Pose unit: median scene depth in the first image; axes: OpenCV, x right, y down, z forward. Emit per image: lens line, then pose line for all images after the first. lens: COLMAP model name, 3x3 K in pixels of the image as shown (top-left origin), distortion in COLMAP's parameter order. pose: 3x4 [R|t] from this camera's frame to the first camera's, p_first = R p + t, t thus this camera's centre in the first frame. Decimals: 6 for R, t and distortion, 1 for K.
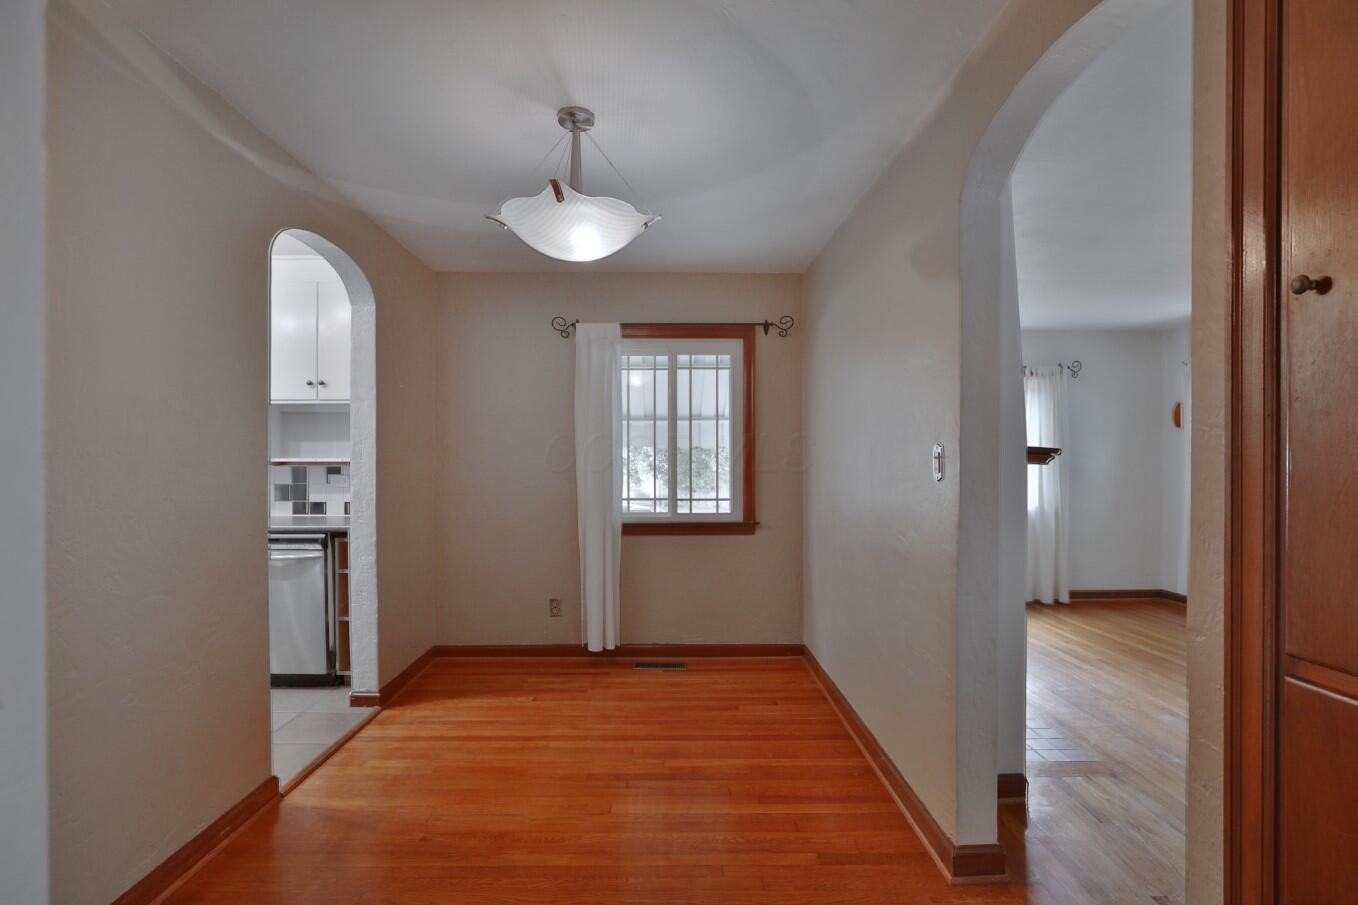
lens RADIAL K [[633.1, 0, 685.5], [0, 633.1, 462.3], [0, 0, 1]] dist [-0.029022, 0.004441]
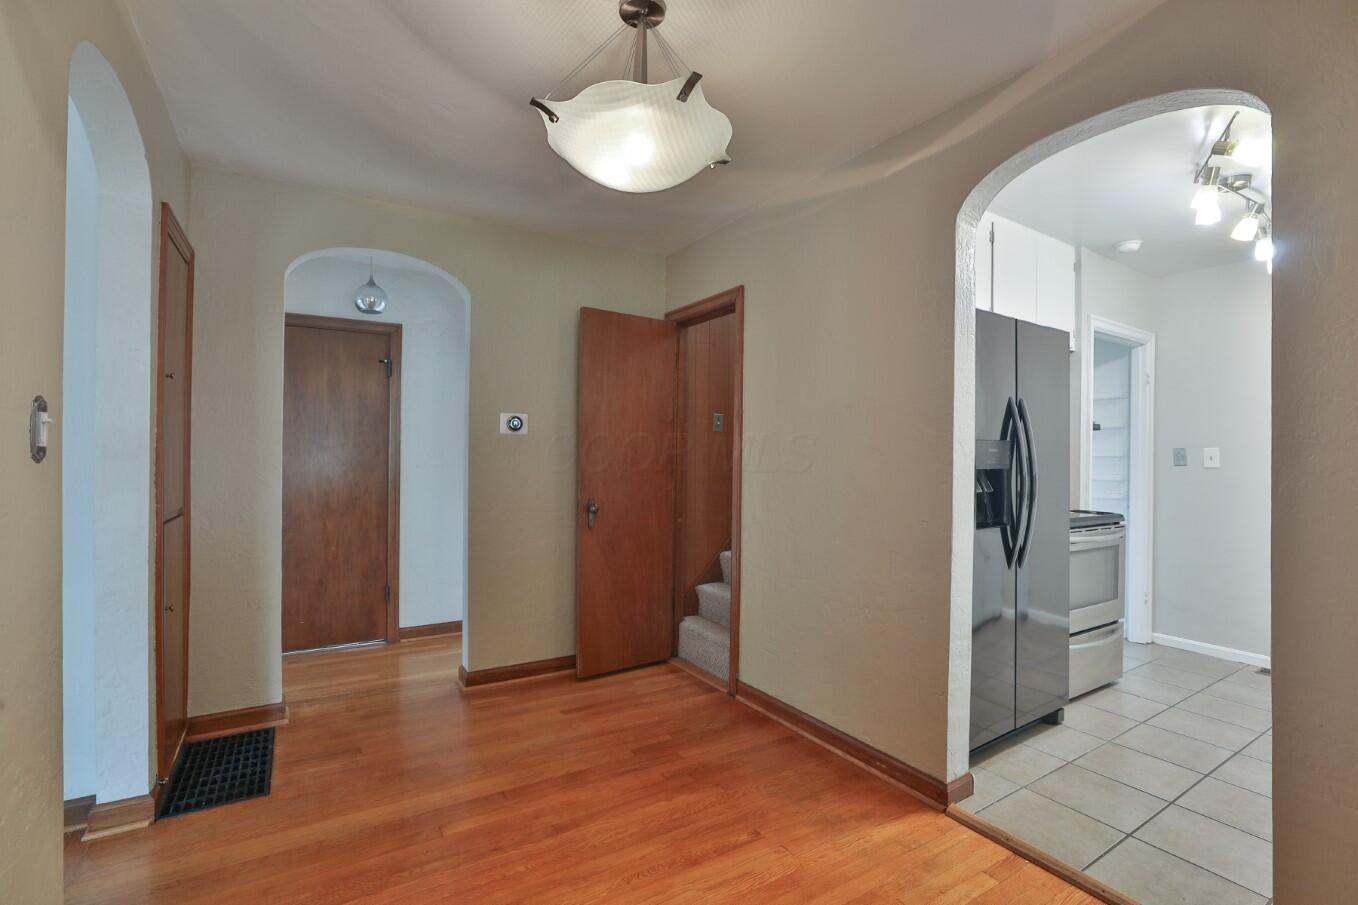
lens RADIAL K [[633.1, 0, 685.5], [0, 633.1, 462.3], [0, 0, 1]] dist [-0.029022, 0.004441]
pose [[-0.864618, -0.005120, -0.502404, 0.173760], [-0.011584, 0.999885, 0.009746, 0.015729], [0.502296, 0.014246, -0.864578, 1.825167]]
